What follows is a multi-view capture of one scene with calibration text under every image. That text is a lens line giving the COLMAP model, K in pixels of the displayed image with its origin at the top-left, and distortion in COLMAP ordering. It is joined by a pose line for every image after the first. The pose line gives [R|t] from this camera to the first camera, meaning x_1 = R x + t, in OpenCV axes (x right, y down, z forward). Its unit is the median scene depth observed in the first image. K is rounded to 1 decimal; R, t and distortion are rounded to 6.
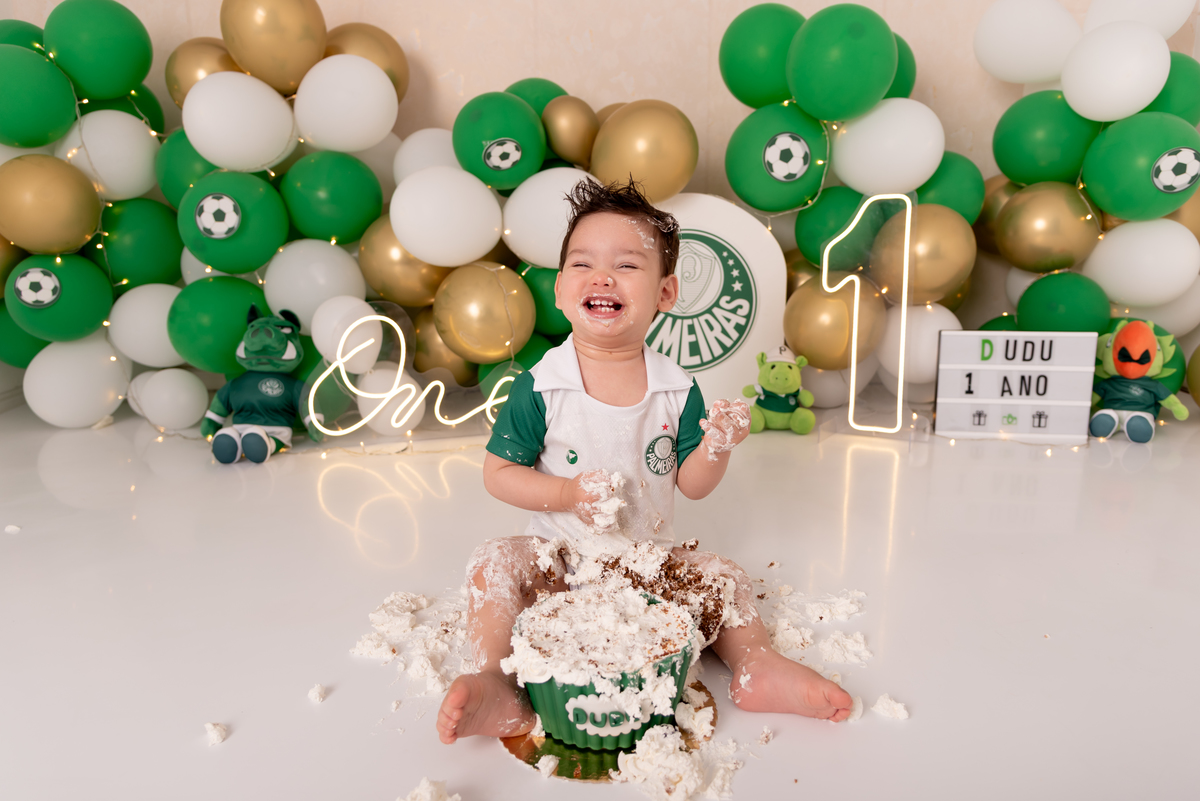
lens RADIAL K [[803.7, 0, 616.3], [0, 803.7, 409.0], [0, 0, 1]] dist [-0.015958, -0.002262]
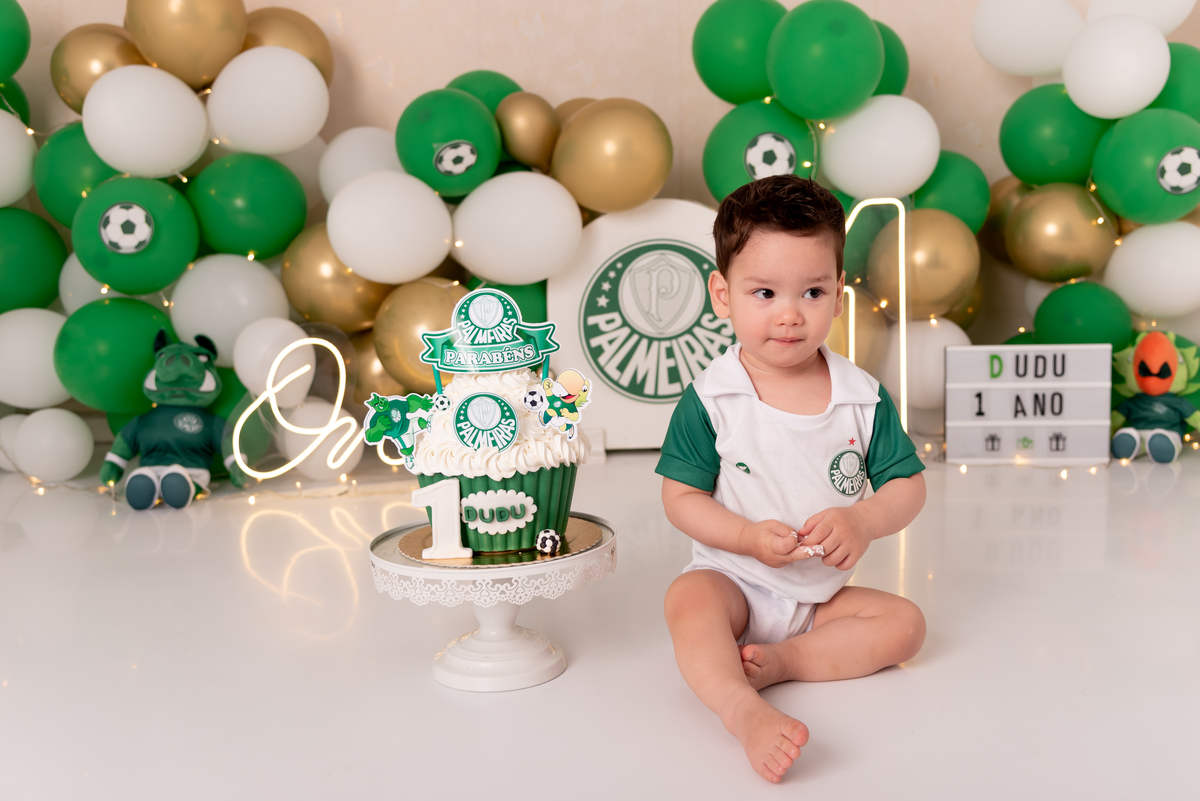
lens RADIAL K [[1197.3, 0, 643.4], [0, 1197.3, 406.0], [0, 0, 1]] dist [-0.004652, -0.005875]
pose [[0.996542, -0.020224, 0.080586, -0.043902], [0.027172, 0.995918, -0.086073, 0.074737], [-0.078517, 0.087965, 0.993024, -0.302153]]
